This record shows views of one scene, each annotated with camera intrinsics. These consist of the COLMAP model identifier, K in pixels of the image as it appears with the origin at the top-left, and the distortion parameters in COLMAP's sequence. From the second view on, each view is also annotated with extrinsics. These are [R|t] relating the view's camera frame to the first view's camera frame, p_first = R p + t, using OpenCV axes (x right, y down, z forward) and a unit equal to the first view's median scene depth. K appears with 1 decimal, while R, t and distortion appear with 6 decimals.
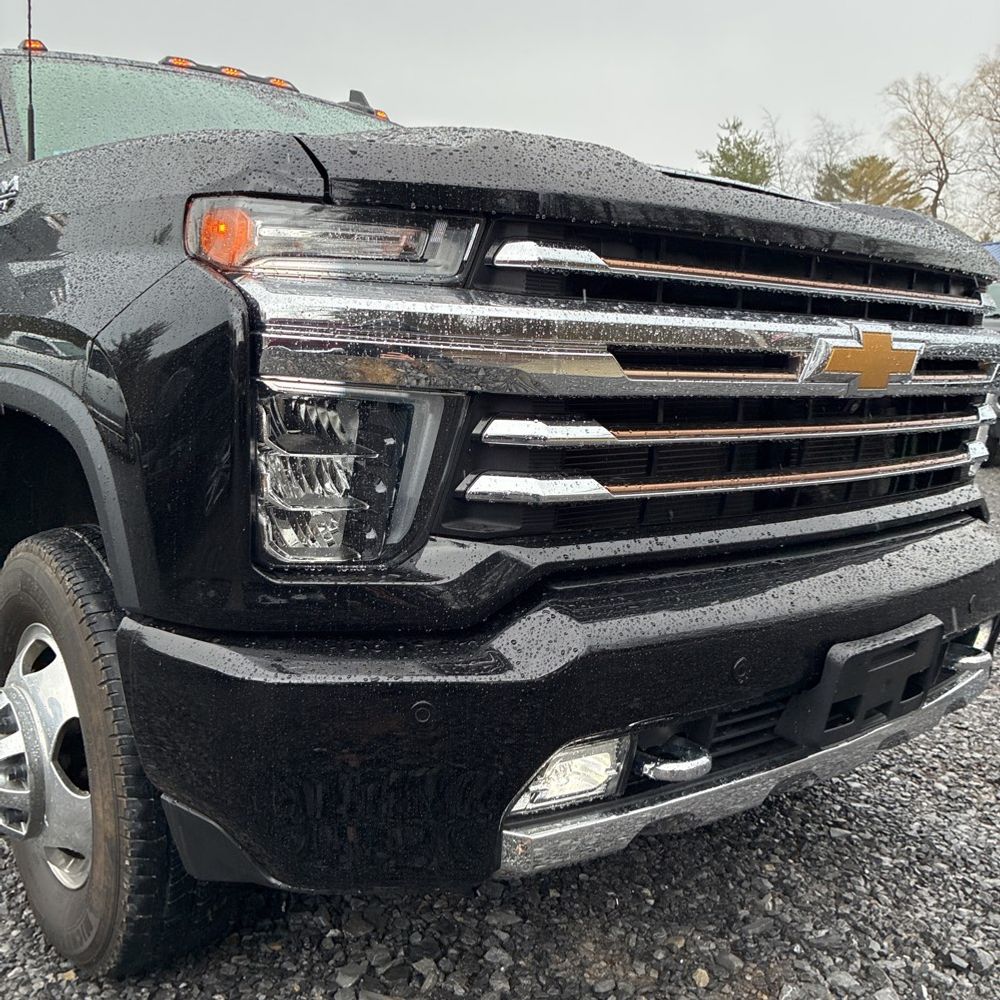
lens RADIAL K [[1011.4, 0, 500.5], [0, 1011.4, 496.6], [0, 0, 1]] dist [0.019159, 0.000000]
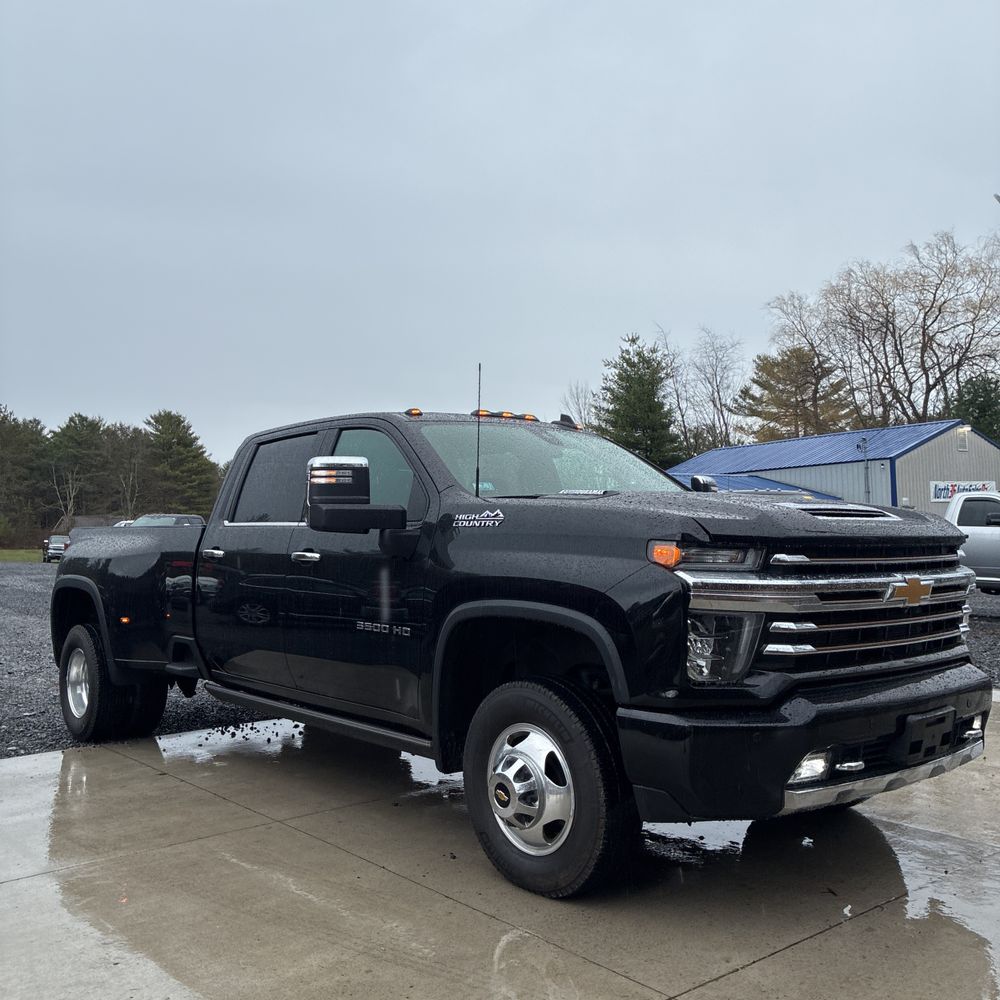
lens RADIAL K [[1011.4, 0, 497.7], [0, 1011.4, 510.5], [0, 0, 1]] dist [0.019159, 0.000000]
pose [[0.999624, -0.026824, 0.005762, -0.667720], [0.027403, 0.986395, -0.162095, 0.037331], [-0.001335, 0.162192, 0.986758, -1.485057]]
